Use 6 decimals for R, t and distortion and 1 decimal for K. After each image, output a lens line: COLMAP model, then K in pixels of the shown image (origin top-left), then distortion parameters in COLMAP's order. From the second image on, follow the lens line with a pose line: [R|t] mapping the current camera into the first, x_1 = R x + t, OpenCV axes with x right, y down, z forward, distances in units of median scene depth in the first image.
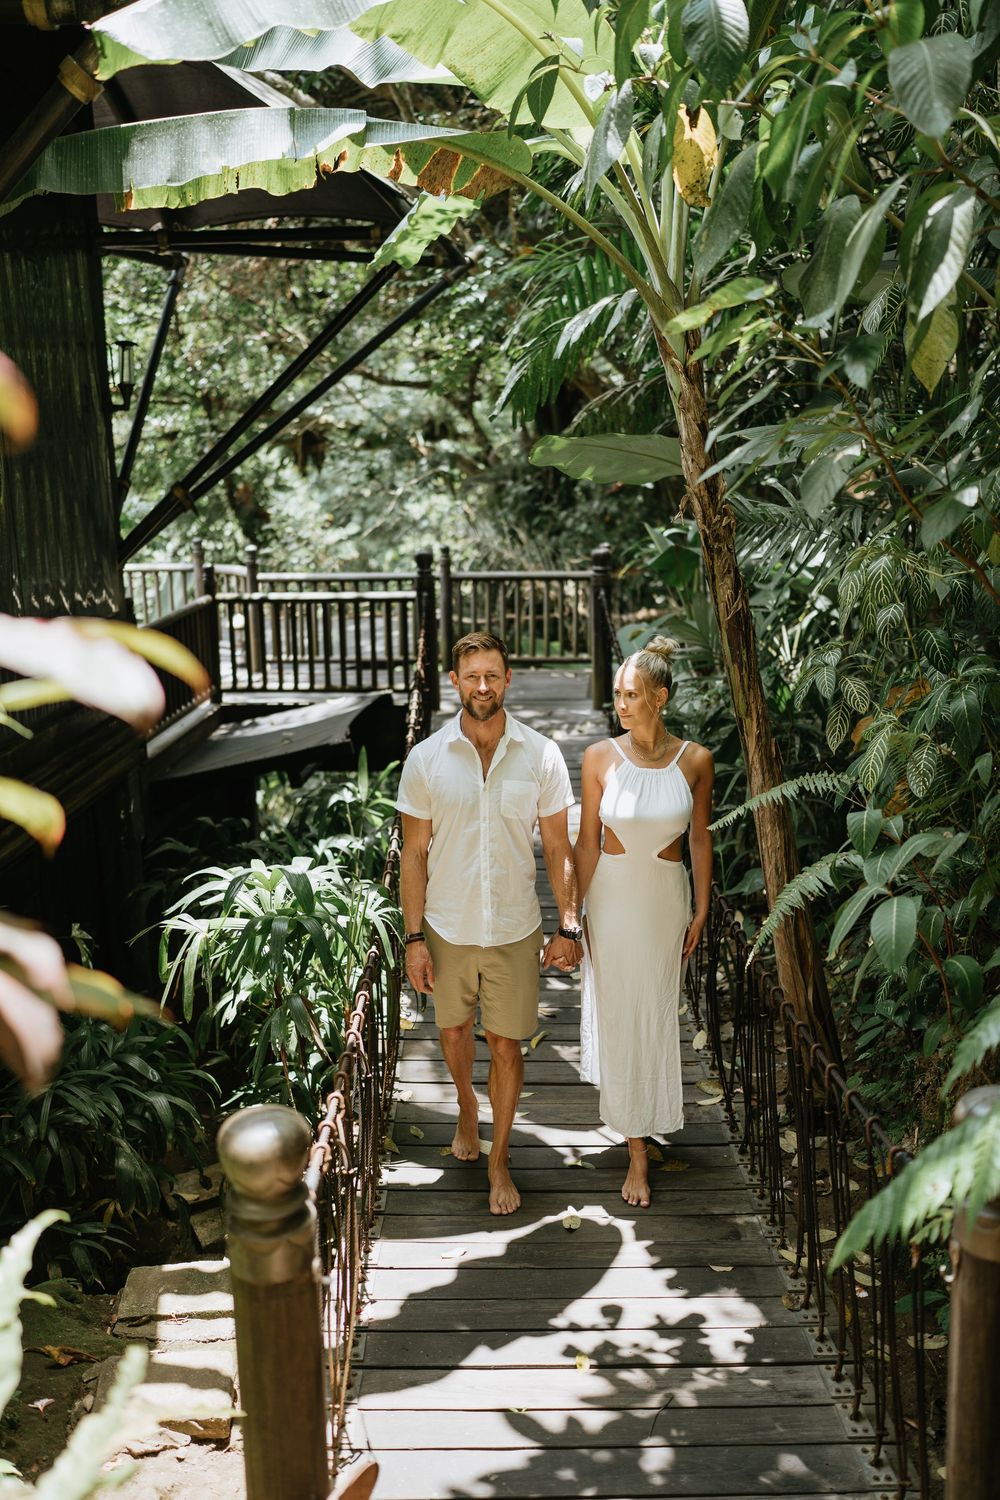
lens RADIAL K [[1456.3, 0, 501.5], [0, 1456.3, 753.7], [0, 0, 1]] dist [0.024608, 0.000000]
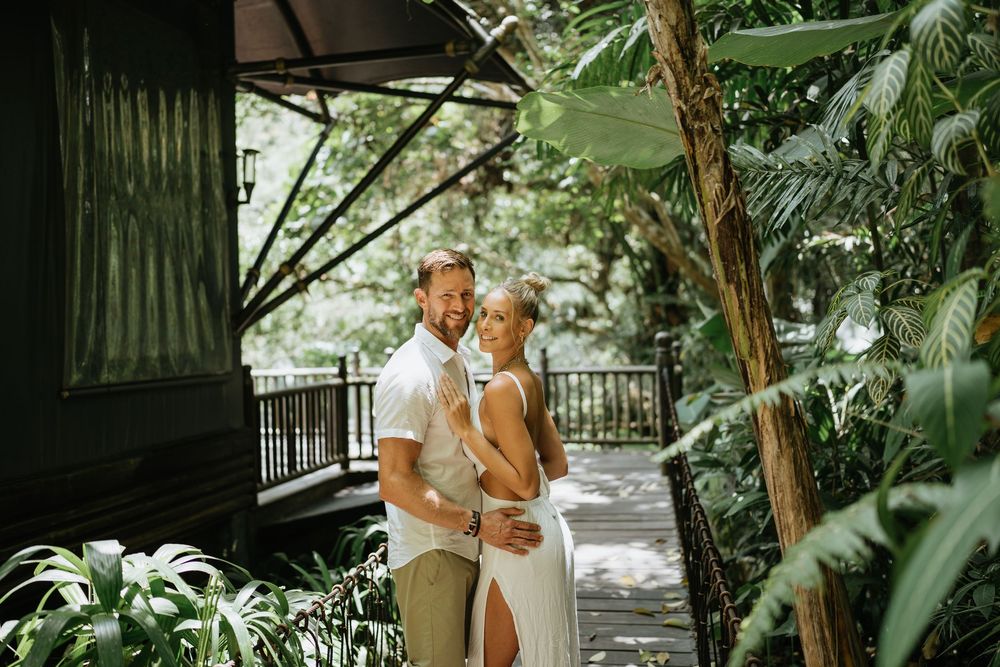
lens RADIAL K [[970.8, 0, 499.2], [0, 970.8, 328.3], [0, 0, 1]] dist [0.024608, 0.000000]
pose [[0.988665, -0.012170, -0.149647, 0.072823], [-0.022721, 0.973102, -0.229250, 0.047156], [0.148412, 0.230051, 0.961795, 0.317362]]
